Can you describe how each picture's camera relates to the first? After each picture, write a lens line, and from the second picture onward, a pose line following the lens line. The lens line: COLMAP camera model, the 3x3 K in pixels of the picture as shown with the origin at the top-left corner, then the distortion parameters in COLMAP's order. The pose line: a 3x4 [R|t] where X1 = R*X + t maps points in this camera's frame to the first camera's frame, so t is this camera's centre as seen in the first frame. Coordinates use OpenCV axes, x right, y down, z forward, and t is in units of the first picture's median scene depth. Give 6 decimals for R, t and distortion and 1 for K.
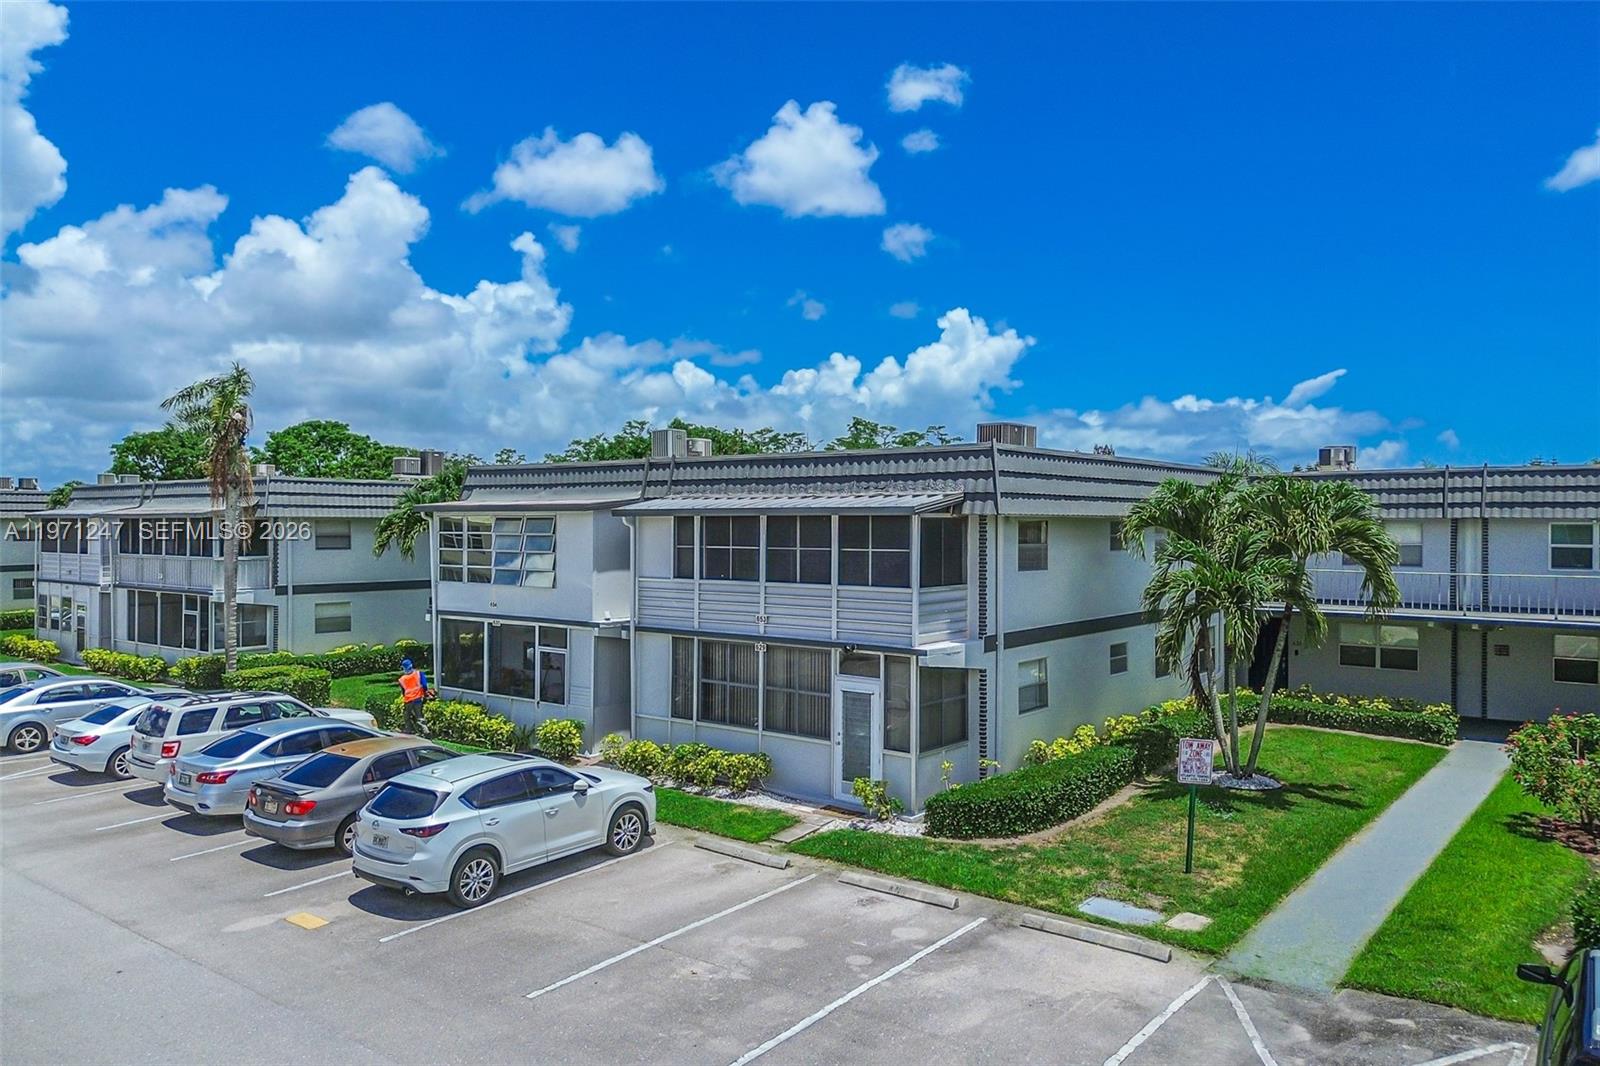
lens RADIAL K [[1135.8, 0, 800.0], [0, 1135.8, 533.0], [0, 0, 1]] dist [0.063217, -0.055471]
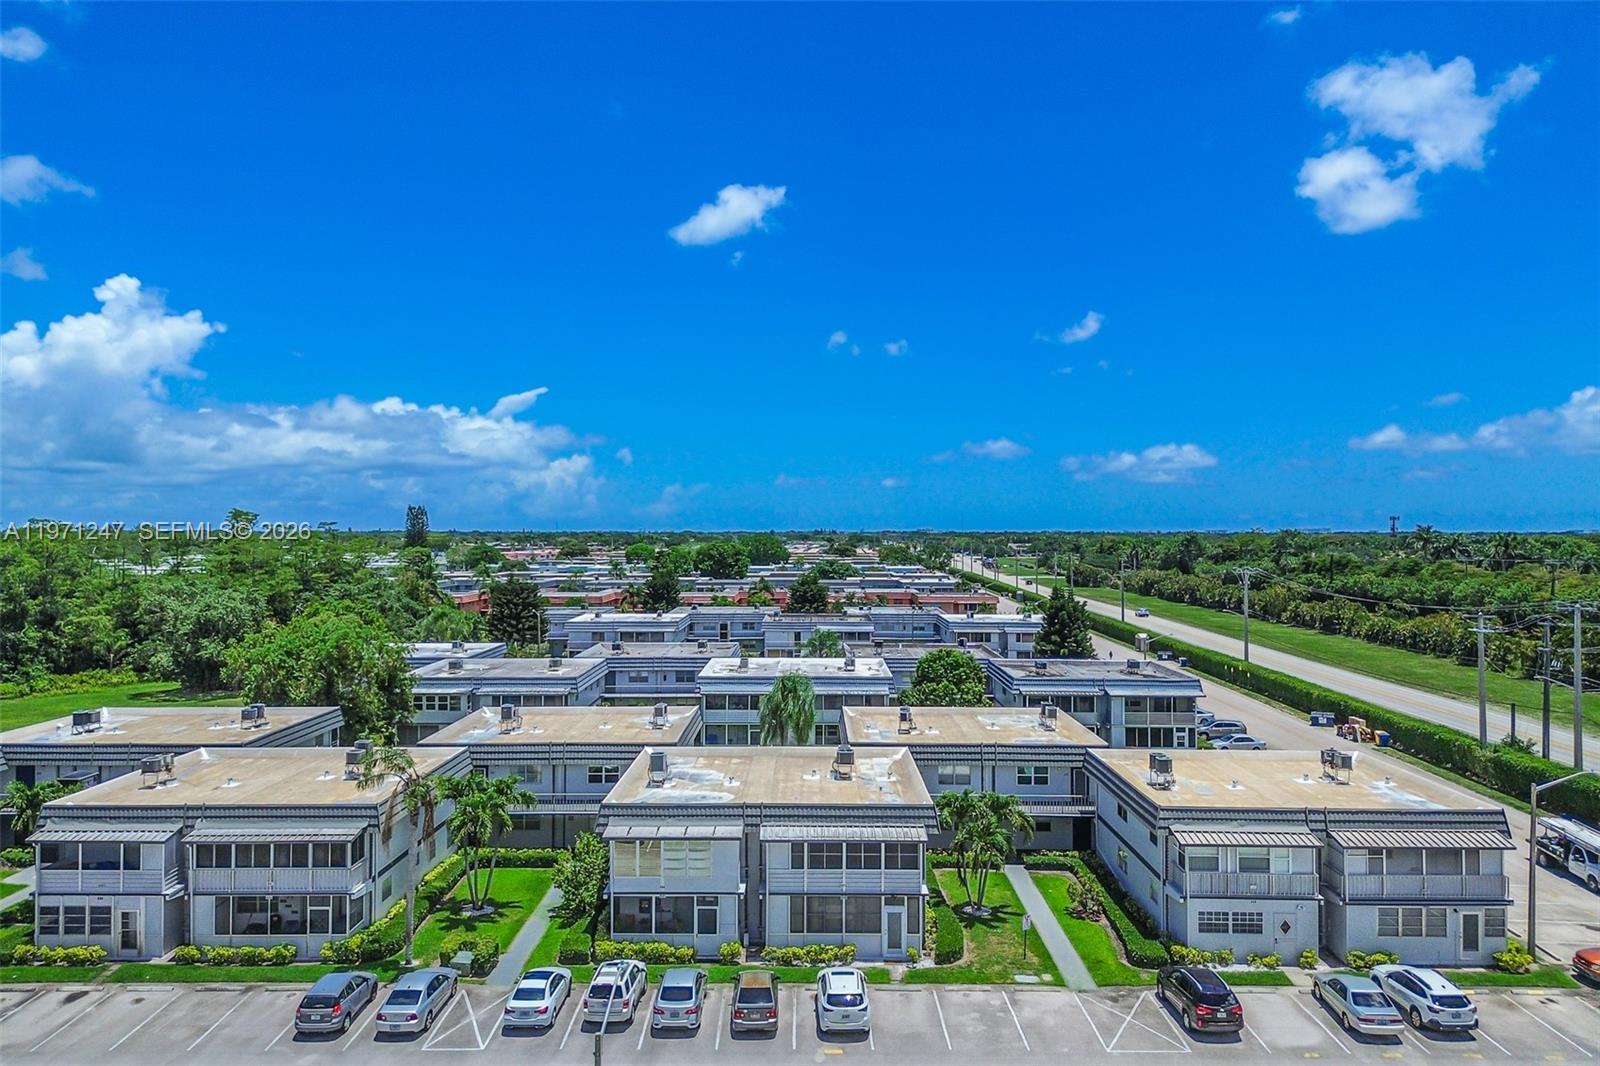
lens RADIAL K [[1151.8, 0, 799.9], [0, 1151.8, 542.1], [0, 0, 1]] dist [0.051531, -0.000526]
pose [[0.790653, -0.007902, 0.612213, -1.632128], [0.006767, 0.999968, 0.004167, -0.671319], [-0.612227, 0.000848, 0.790682, -0.868924]]
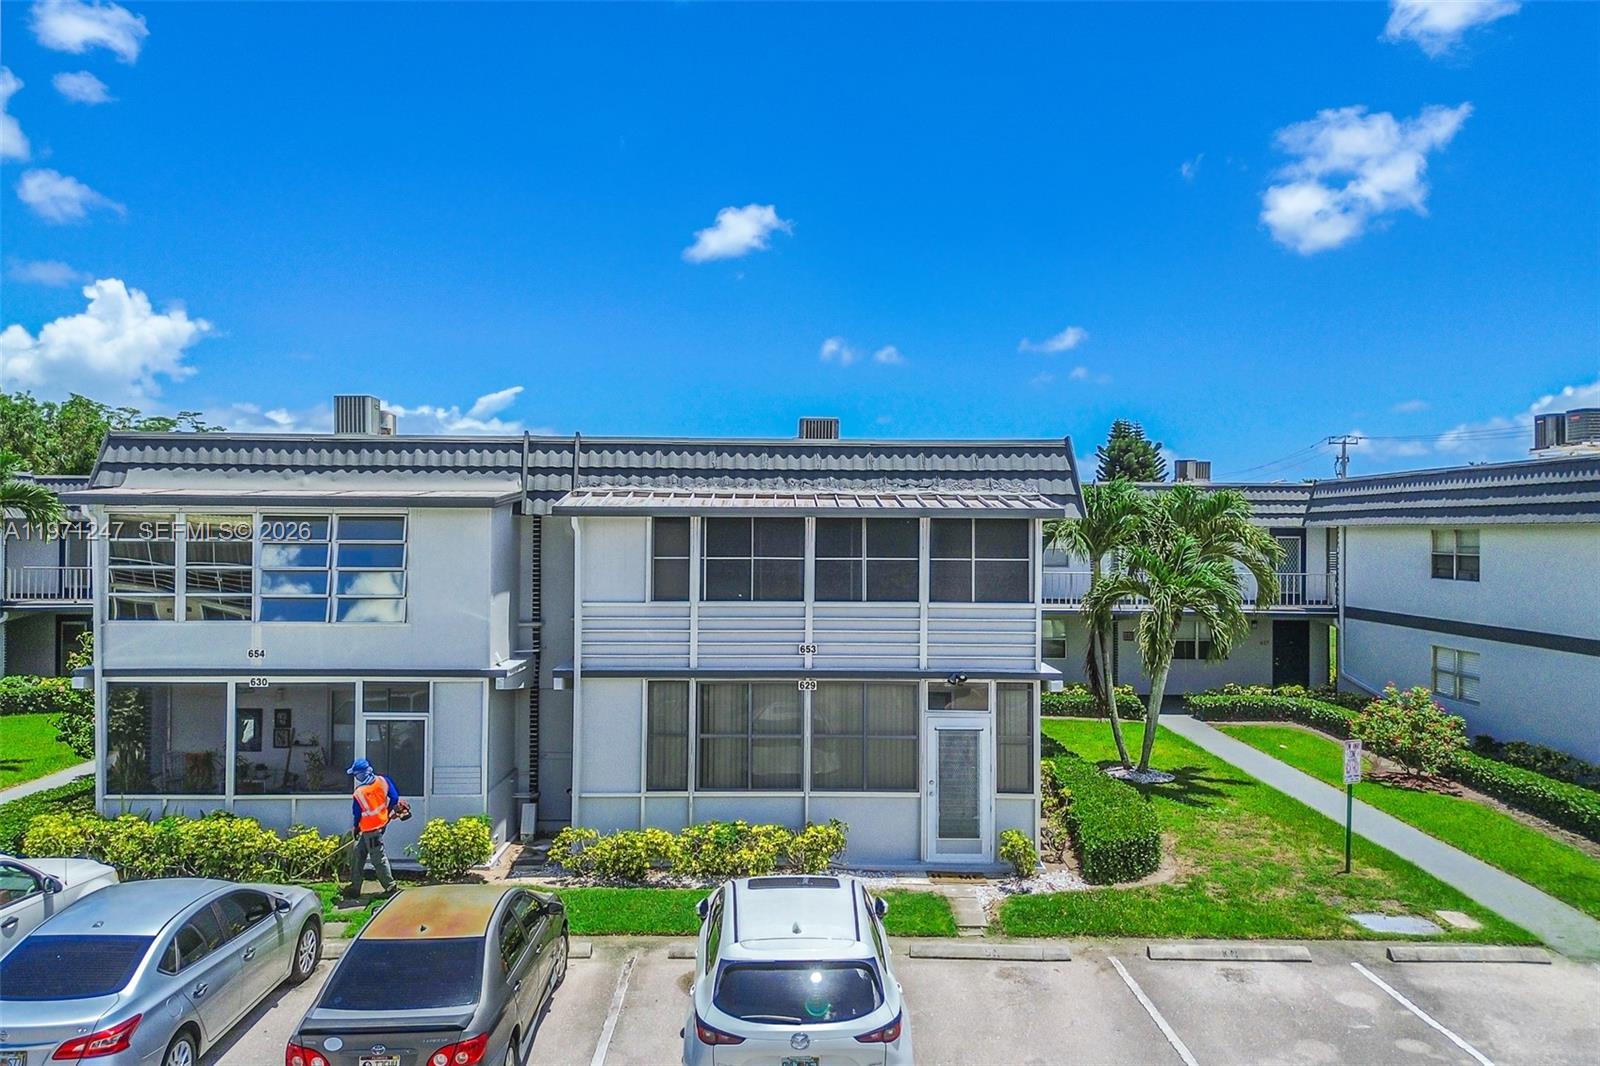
lens RADIAL K [[1135.8, 0, 800.0], [0, 1135.8, 533.0], [0, 0, 1]] dist [0.063217, -0.055471]
pose [[0.781107, 0.001315, 0.624396, -0.552650], [0.001454, 0.999991, -0.003925, -0.001351], [-0.624396, 0.003974, 0.781098, 0.408685]]
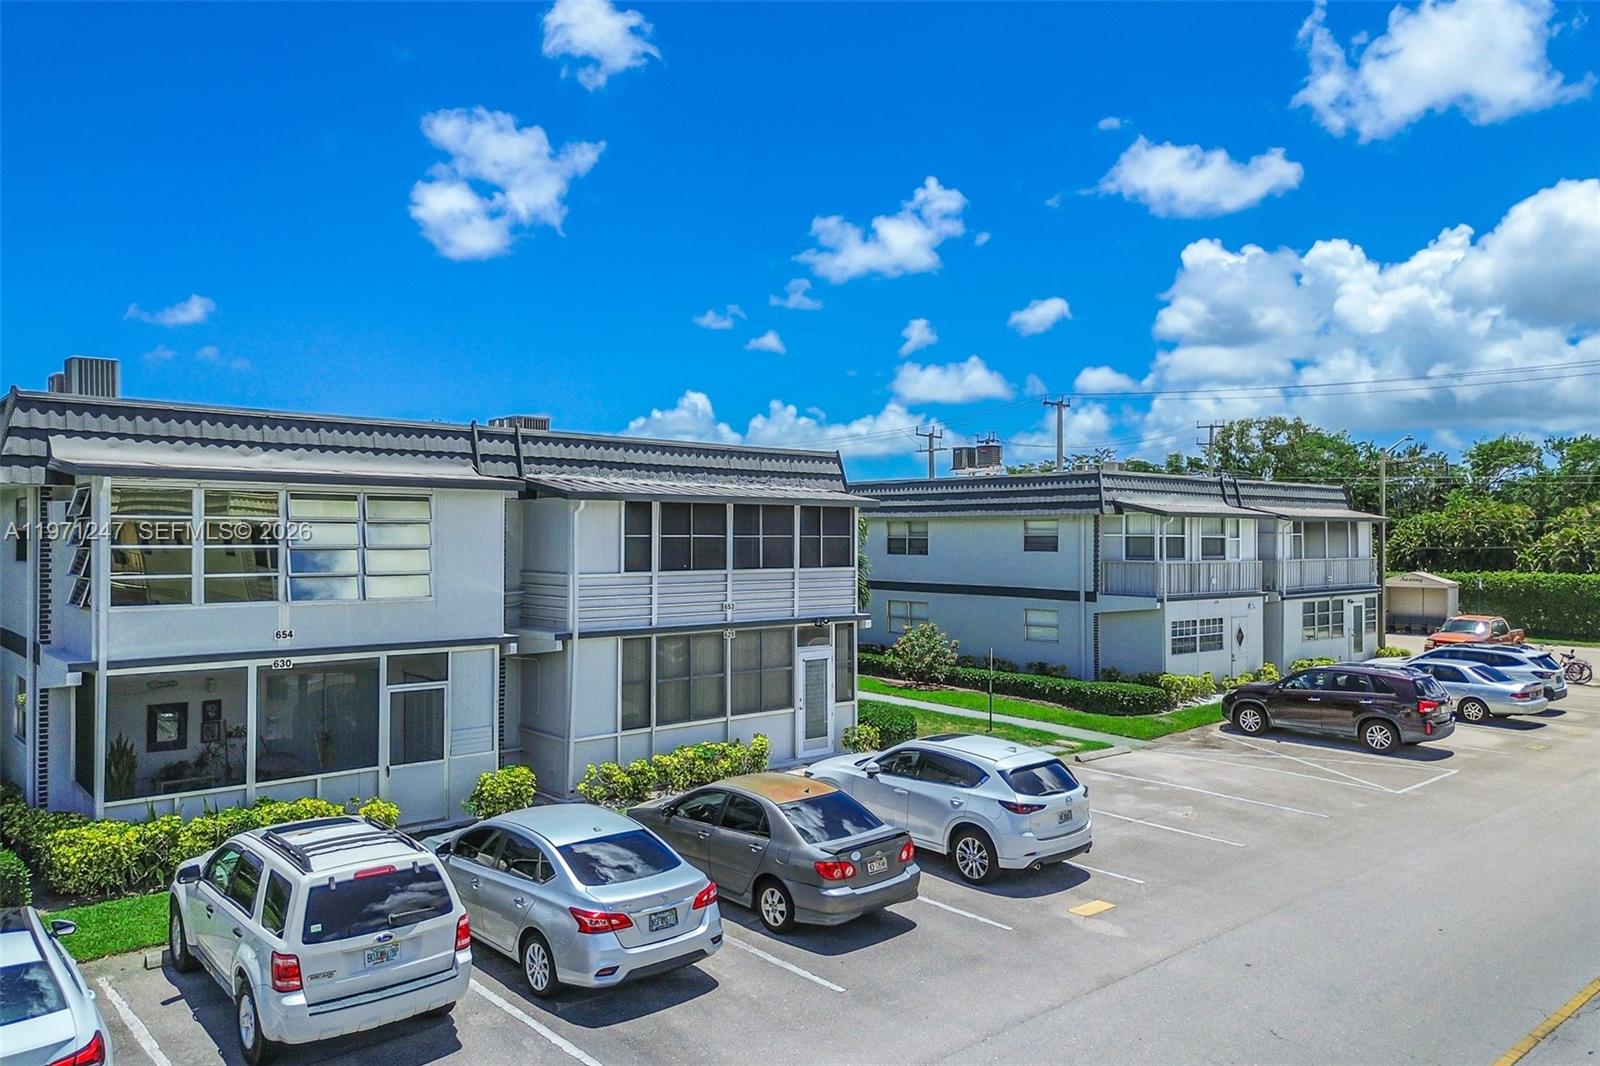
lens RADIAL K [[1135.8, 0, 800.0], [0, 1135.8, 533.0], [0, 0, 1]] dist [0.063217, -0.055471]
pose [[0.180524, 0.001123, 0.983570, -1.062039], [0.004349, 0.999989, -0.001940, 0.013395], [-0.983561, 0.004627, 0.180517, 0.790744]]
